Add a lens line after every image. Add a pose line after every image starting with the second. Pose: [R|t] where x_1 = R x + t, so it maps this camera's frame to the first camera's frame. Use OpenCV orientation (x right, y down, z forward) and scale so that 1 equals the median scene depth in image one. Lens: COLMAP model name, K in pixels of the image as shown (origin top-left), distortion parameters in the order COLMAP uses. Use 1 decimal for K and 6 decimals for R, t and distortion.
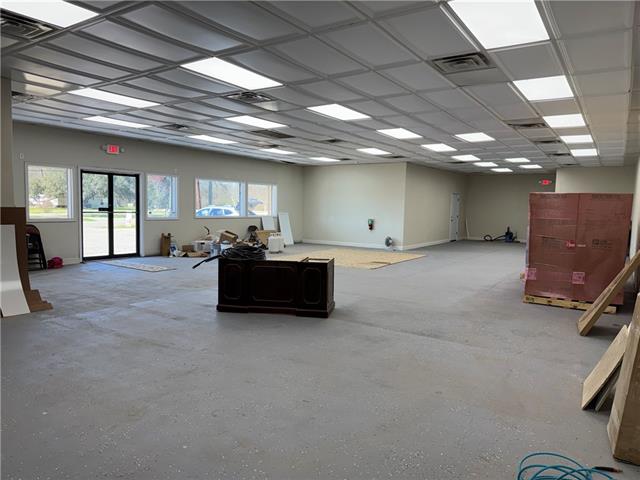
lens RADIAL K [[449.0, 0, 316.9], [0, 449.0, 237.8], [0, 0, 1]] dist [0.024412, -0.025010]
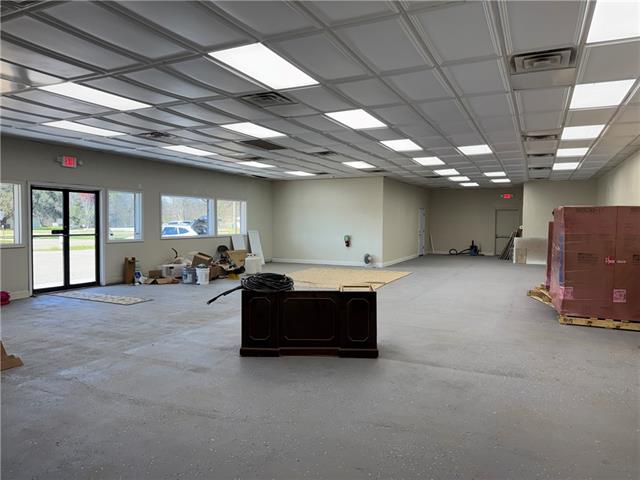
lens RADIAL K [[449.0, 0, 320.3], [0, 449.0, 242.0], [0, 0, 1]] dist [0.024412, -0.025010]
pose [[0.989552, -0.023255, 0.142289, -0.118061], [0.026706, 0.999392, -0.022392, -0.013848], [-0.141682, 0.025958, 0.989572, 0.101172]]
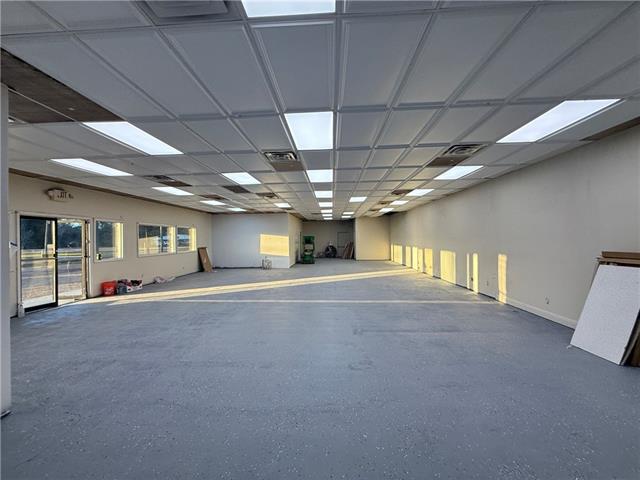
lens RADIAL K [[256.9, 0, 318.0], [0, 256.9, 241.8], [0, 0, 1]] dist [-0.001949, -0.000416]
pose [[0.858038, -0.041154, 0.511934, -0.283547], [0.069630, 0.996903, -0.036563, -0.036987], [-0.508844, 0.067019, 0.858246, 0.255077]]
